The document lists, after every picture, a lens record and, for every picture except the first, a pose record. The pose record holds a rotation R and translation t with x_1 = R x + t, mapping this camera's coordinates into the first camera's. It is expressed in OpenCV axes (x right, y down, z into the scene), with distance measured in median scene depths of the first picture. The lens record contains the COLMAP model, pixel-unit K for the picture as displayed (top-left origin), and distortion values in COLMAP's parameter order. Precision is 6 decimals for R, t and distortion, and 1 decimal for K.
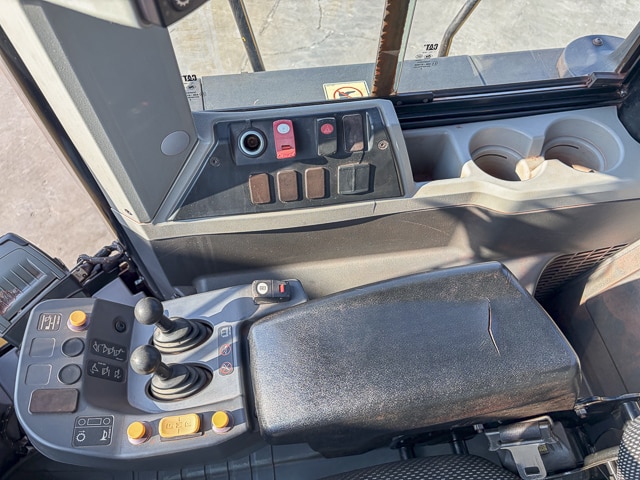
lens RADIAL K [[481.0, 0, 318.2], [0, 481.0, 237.1], [0, 0, 1]] dist [0.036218, -0.047471]
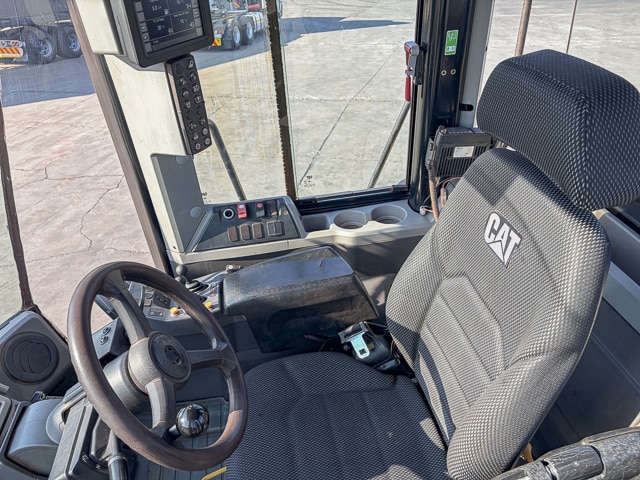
lens RADIAL K [[481.0, 0, 321.2], [0, 481.0, 238.2], [0, 0, 1]] dist [0.036218, -0.047471]
pose [[0.997063, -0.066544, -0.037917, 0.382824], [0.046780, 0.921129, -0.386436, 0.820420], [0.060642, 0.383527, 0.921536, -1.066781]]
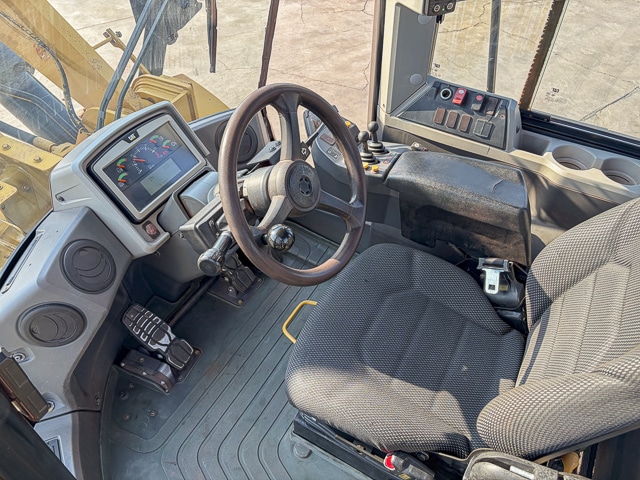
lens RADIAL K [[481.0, 0, 317.1], [0, 481.0, 240.0], [0, 0, 1]] dist [0.036218, -0.047471]
pose [[0.773243, 0.448092, -0.448676, 0.687166], [-0.521078, 0.852219, -0.046910, 0.774079], [0.361350, 0.270068, 0.892463, -1.004157]]
